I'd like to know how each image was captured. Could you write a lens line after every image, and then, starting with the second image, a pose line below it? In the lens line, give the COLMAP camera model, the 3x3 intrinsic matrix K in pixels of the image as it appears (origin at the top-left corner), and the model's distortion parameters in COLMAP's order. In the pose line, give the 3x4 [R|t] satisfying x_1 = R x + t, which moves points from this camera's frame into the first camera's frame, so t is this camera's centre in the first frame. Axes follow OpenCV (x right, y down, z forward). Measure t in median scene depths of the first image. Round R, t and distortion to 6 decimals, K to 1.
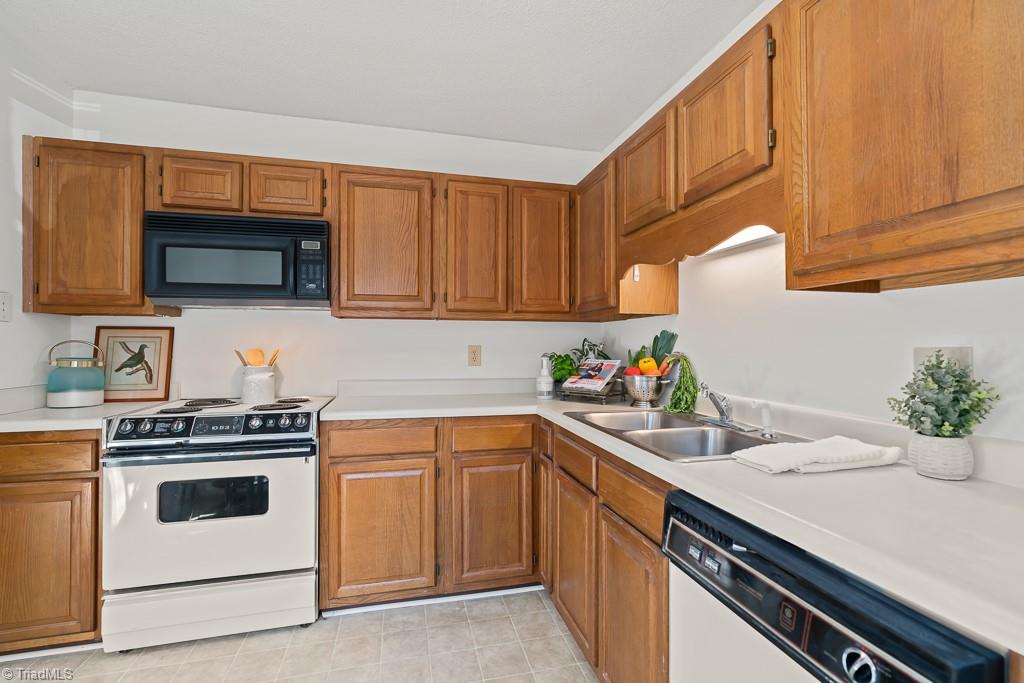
lens RADIAL K [[461.7, 0, 512.0], [0, 461.7, 341.5], [0, 0, 1]] dist [-0.000426, -0.000062]
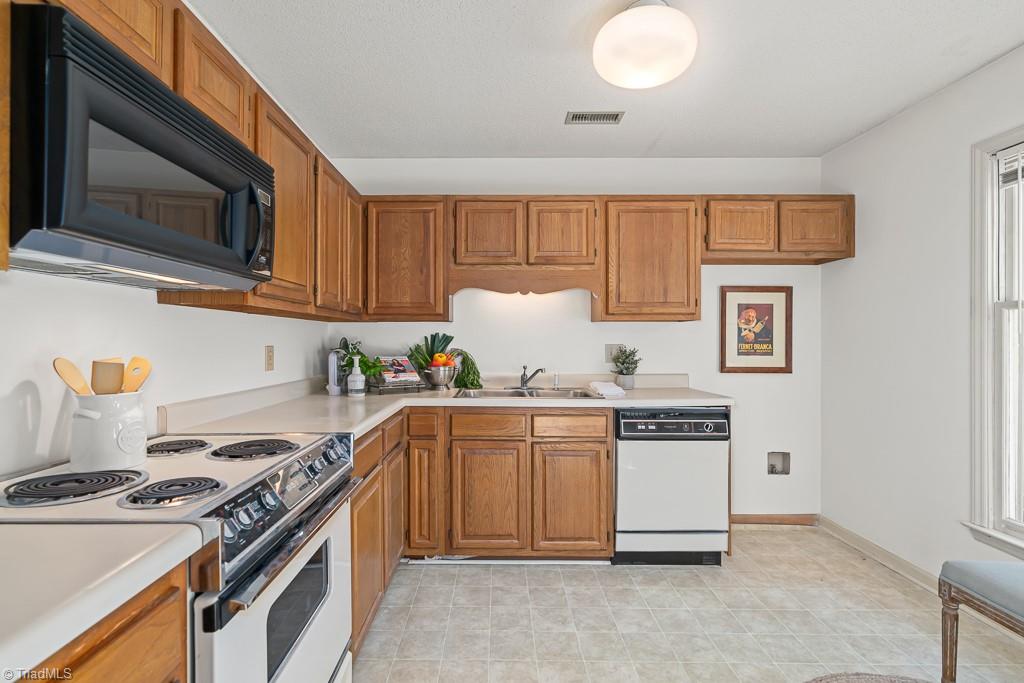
lens RADIAL K [[461.7, 0, 512.0], [0, 461.7, 341.5], [0, 0, 1]] dist [-0.000426, -0.000062]
pose [[0.231263, -0.001241, 0.972890, -1.128675], [-0.007164, 0.999970, 0.002978, -0.005253], [-0.972865, -0.007659, 0.231248, 0.567919]]
